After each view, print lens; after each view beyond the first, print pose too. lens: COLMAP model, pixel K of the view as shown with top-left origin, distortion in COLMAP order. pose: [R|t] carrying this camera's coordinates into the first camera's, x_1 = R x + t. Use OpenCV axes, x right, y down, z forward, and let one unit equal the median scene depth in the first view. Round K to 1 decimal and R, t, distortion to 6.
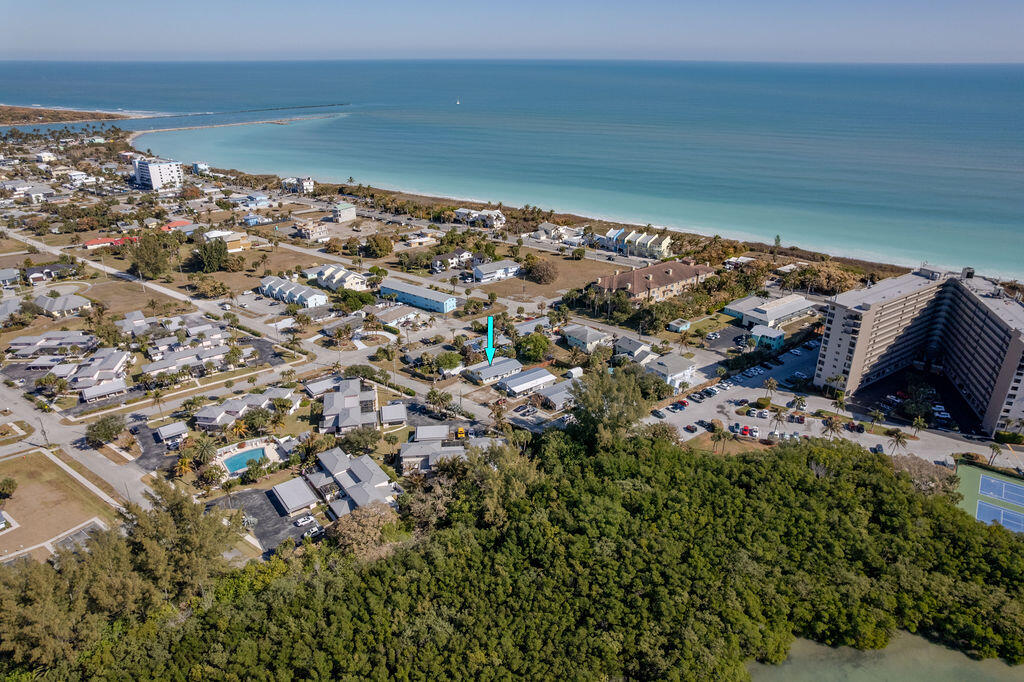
lens RADIAL K [[663.1, 0, 515.3], [0, 663.1, 340.2], [0, 0, 1]] dist [-0.082638, 0.075160]
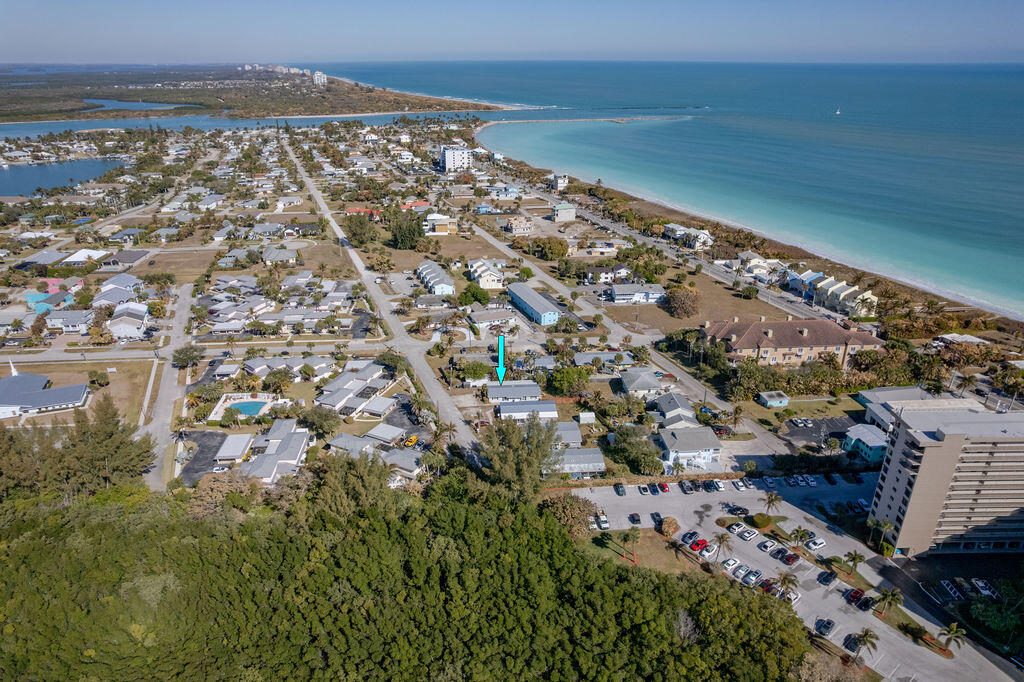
lens RADIAL K [[663.1, 0, 515.3], [0, 663.1, 340.2], [0, 0, 1]] dist [-0.082638, 0.075160]
pose [[0.839826, 0.212854, -0.499385, 0.341137], [-0.213977, 0.975242, 0.055830, -0.064144], [0.498904, 0.059969, 0.864580, 0.140518]]
